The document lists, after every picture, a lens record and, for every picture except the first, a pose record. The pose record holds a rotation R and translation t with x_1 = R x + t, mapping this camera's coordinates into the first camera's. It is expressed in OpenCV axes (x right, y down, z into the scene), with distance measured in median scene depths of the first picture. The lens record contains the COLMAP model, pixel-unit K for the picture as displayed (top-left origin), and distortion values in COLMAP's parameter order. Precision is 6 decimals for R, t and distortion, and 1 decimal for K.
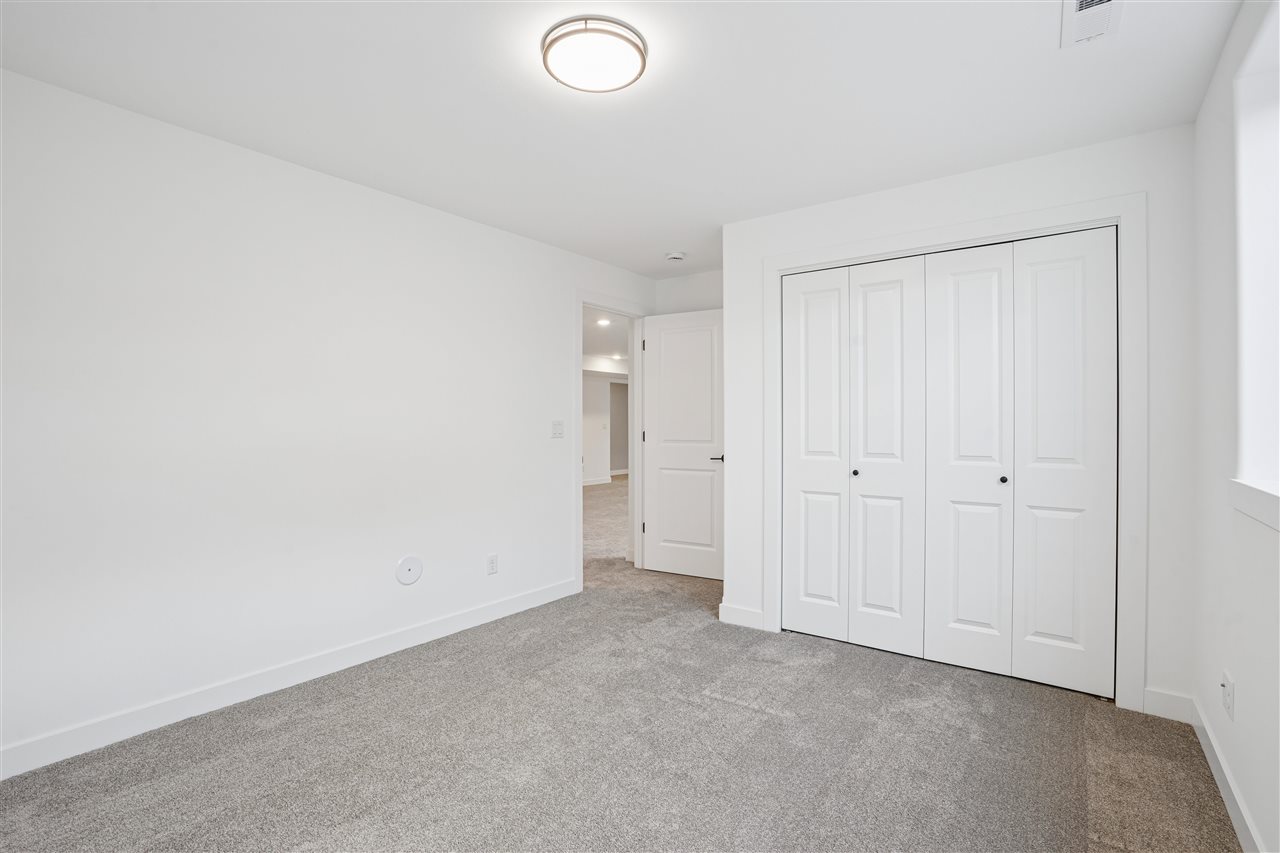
lens RADIAL K [[591.1, 0, 632.8], [0, 591.1, 432.0], [0, 0, 1]] dist [-0.059449, 0.019719]
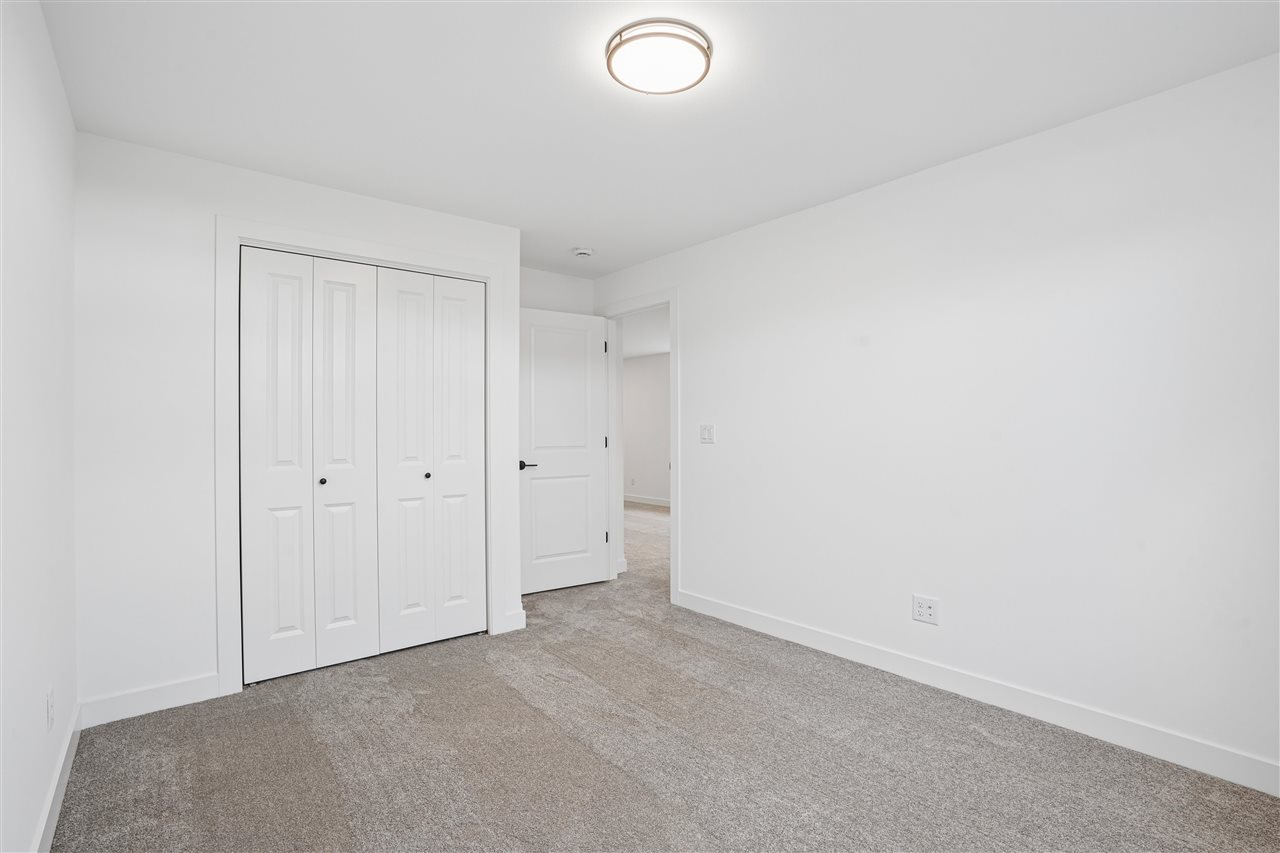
lens RADIAL K [[591.1, 0, 632.8], [0, 591.1, 432.0], [0, 0, 1]] dist [-0.059449, 0.019719]
pose [[0.235110, -0.007796, 0.971937, -0.394871], [0.015258, 0.999874, 0.004329, -0.005276], [-0.971849, 0.013812, 0.235200, 0.302458]]
